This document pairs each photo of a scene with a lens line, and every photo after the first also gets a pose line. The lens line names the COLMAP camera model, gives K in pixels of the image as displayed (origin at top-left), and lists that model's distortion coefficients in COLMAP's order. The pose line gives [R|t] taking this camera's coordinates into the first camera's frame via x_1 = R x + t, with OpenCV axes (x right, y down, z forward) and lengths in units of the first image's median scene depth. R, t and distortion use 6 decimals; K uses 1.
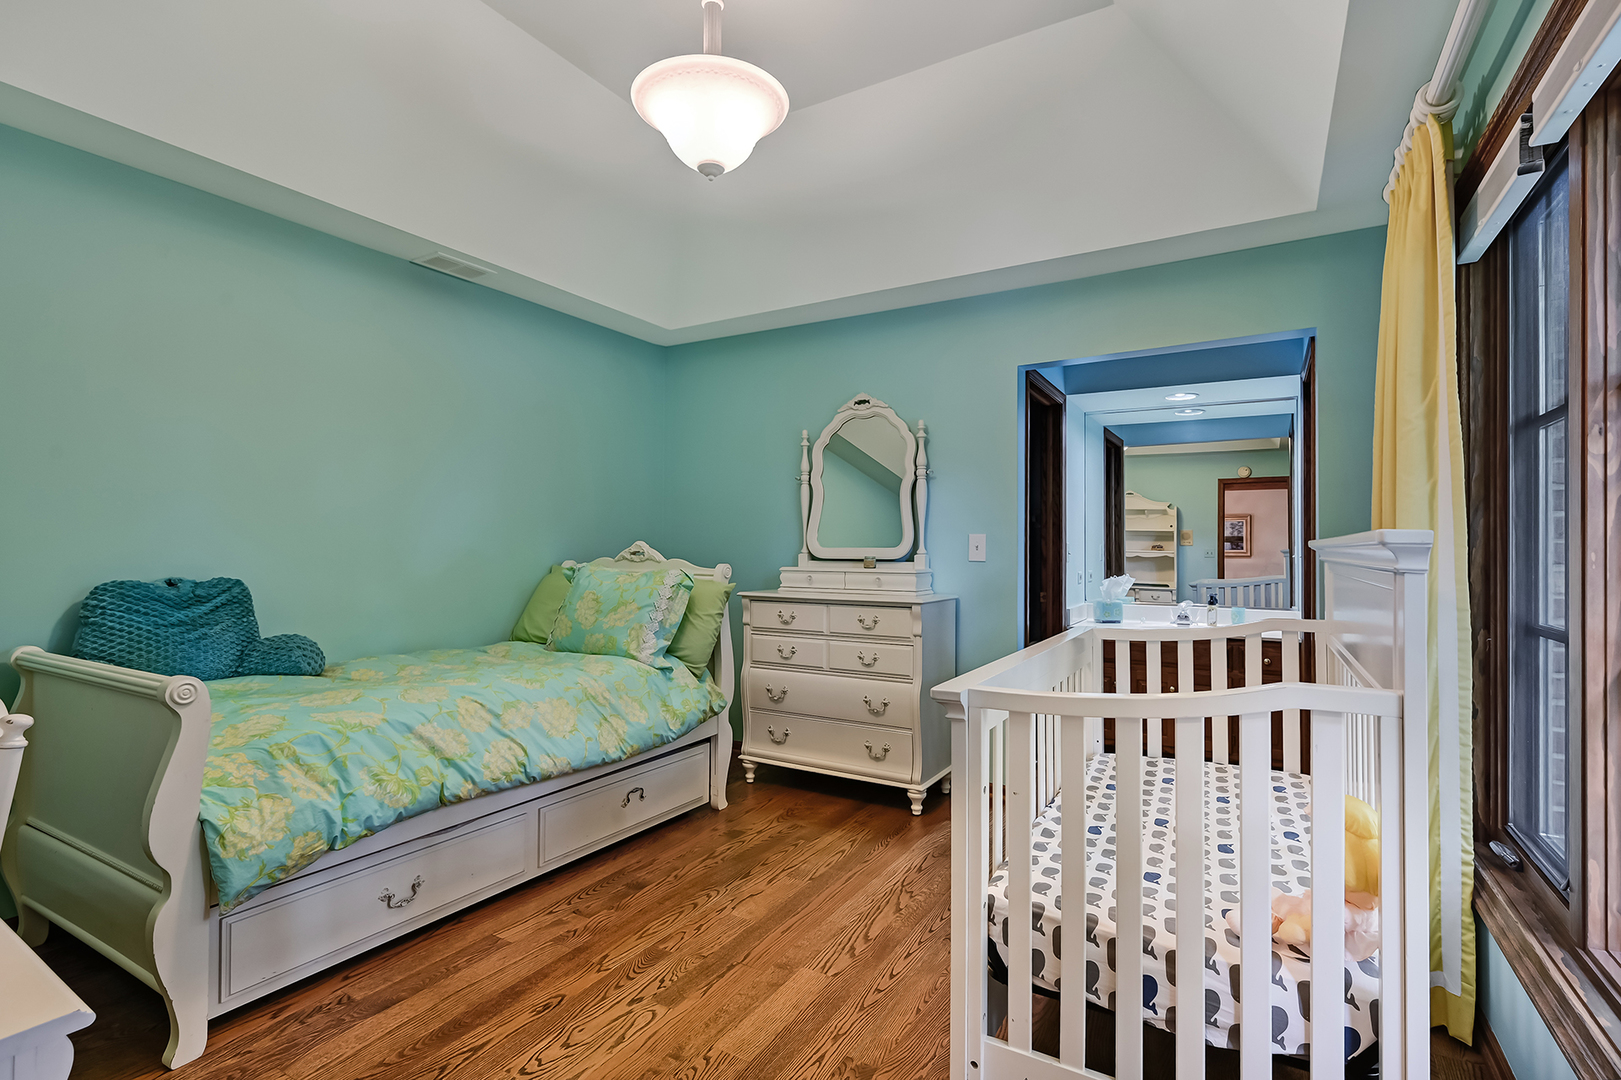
lens RADIAL K [[794.5, 0, 804.3], [0, 794.5, 542.4], [0, 0, 1]] dist [-0.002400, 0.000031]
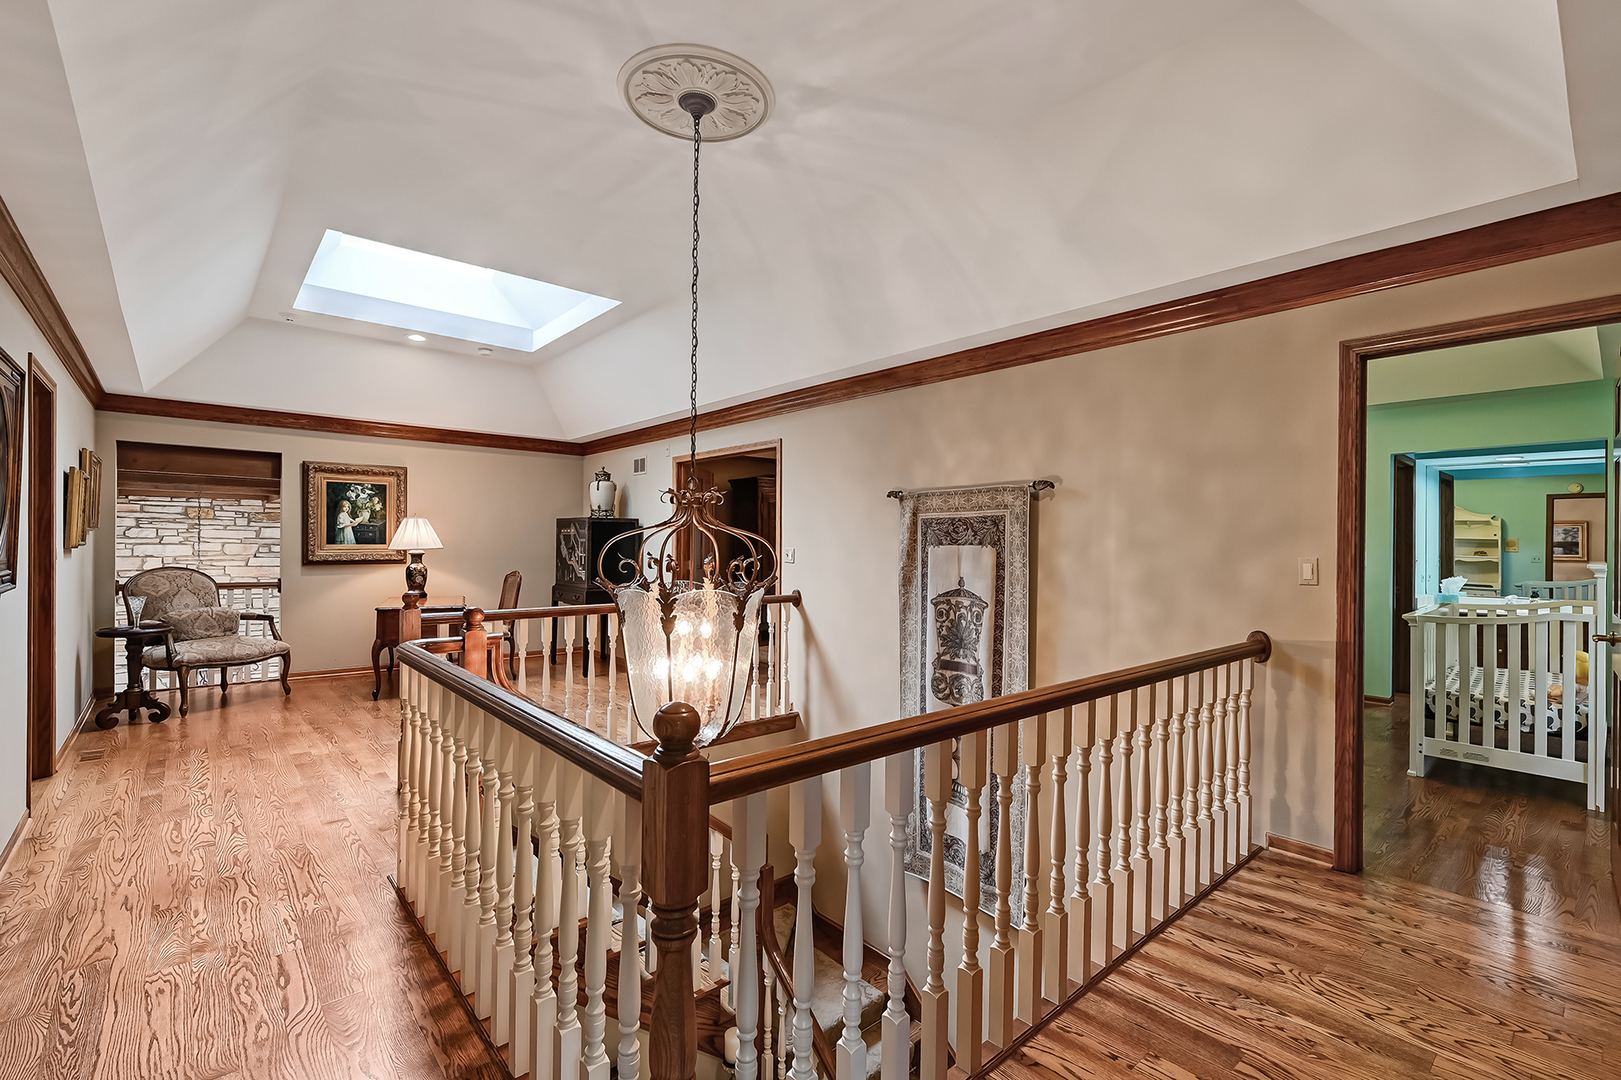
lens RADIAL K [[701.8, 0, 826.1], [0, 701.8, 546.0], [0, 0, 1]] dist [-0.001187, 0.000268]
pose [[0.947770, 0.004502, -0.318924, -0.243433], [-0.001443, 0.999951, 0.009829, -0.022291], [0.318953, -0.008855, 0.947729, -0.500196]]
